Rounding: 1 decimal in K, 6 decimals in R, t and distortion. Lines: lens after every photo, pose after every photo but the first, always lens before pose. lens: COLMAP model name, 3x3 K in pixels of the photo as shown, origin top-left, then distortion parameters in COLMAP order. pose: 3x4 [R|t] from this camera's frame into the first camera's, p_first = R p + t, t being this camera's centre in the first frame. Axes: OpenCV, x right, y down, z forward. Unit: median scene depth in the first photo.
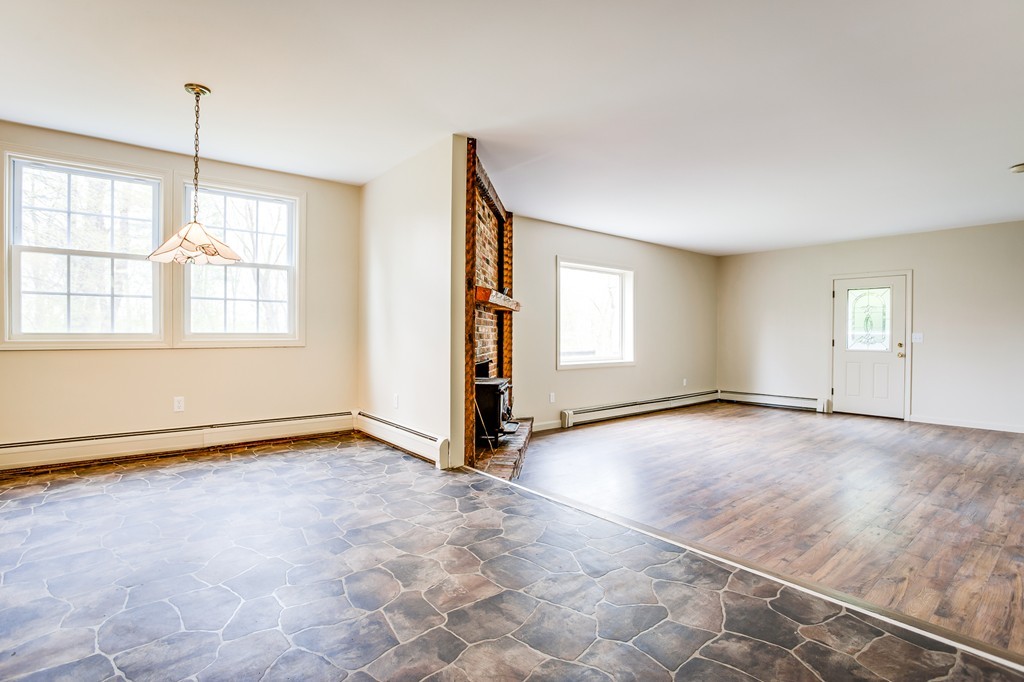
lens RADIAL K [[509.7, 0, 509.9], [0, 509.7, 336.9], [0, 0, 1]] dist [-0.045624, 0.014021]
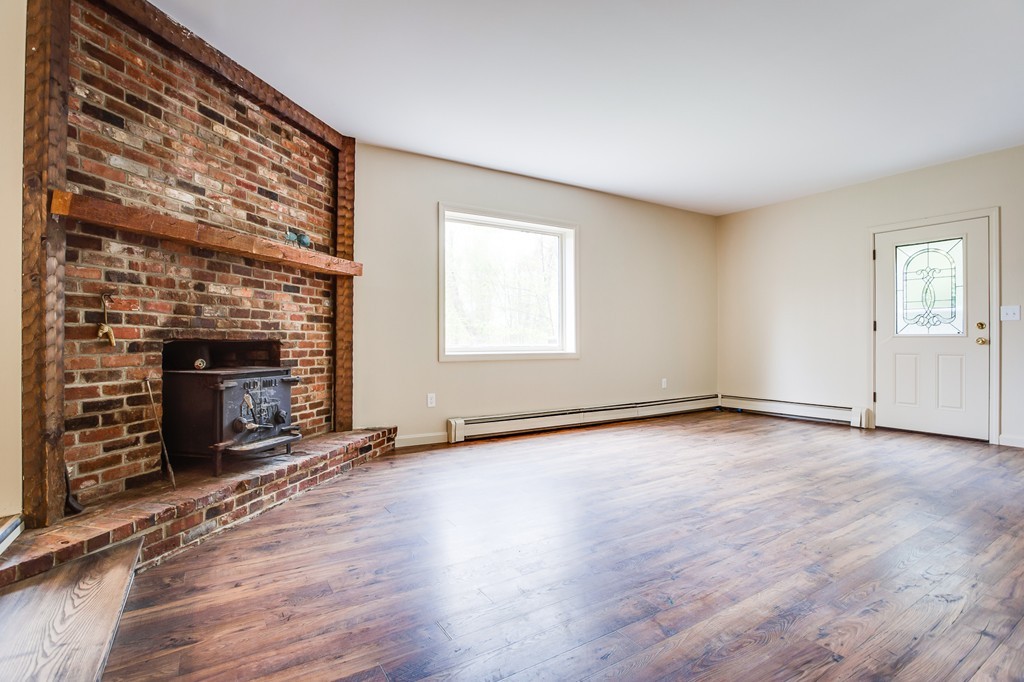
lens RADIAL K [[509.7, 0, 502.3], [0, 509.7, 334.5], [0, 0, 1]] dist [-0.045624, 0.014021]
pose [[0.990666, -0.005972, -0.136179, 0.275802], [0.003883, 0.999871, -0.015603, 0.037843], [0.136255, 0.014929, 0.990561, 0.303142]]
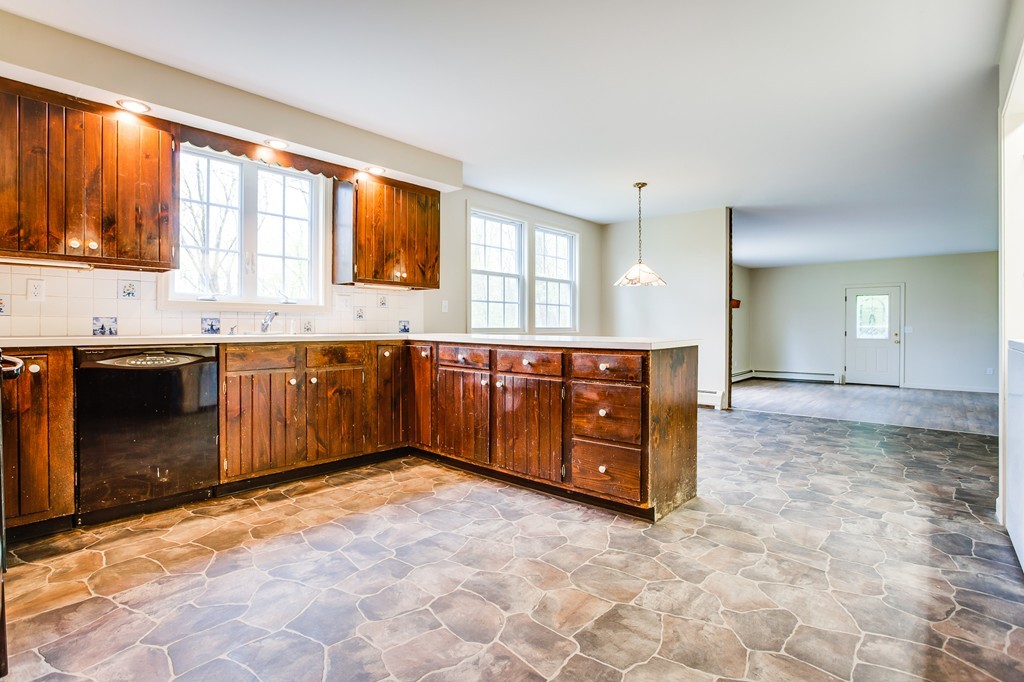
lens RADIAL K [[509.7, 0, 506.7], [0, 509.7, 324.4], [0, 0, 1]] dist [-0.045624, 0.014021]
pose [[0.989065, -0.001061, 0.147477, -0.560668], [0.002490, 0.999952, -0.009507, -0.002332], [-0.147460, 0.009770, 0.989020, -0.262260]]
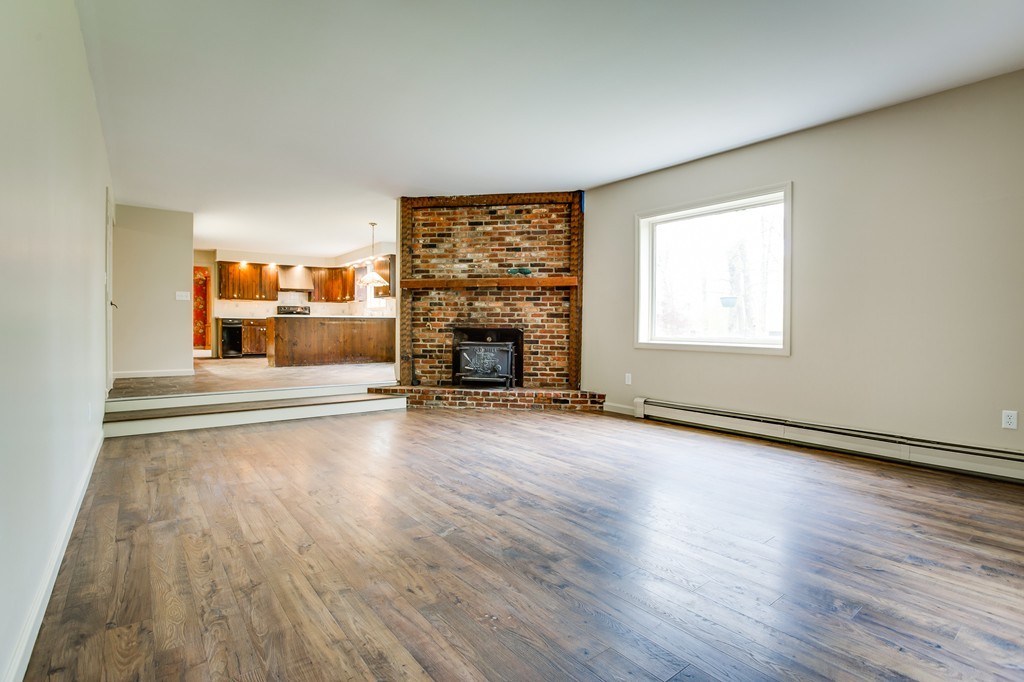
lens RADIAL K [[519.2, 0, 516.9], [0, 519.2, 335.0], [0, 0, 1]] dist [-0.064114, 0.000436]
pose [[-0.051722, 0.011372, -0.998597, 0.960227], [-0.013151, 0.999841, 0.012067, 0.035020], [0.998575, 0.013756, -0.051564, 0.844965]]
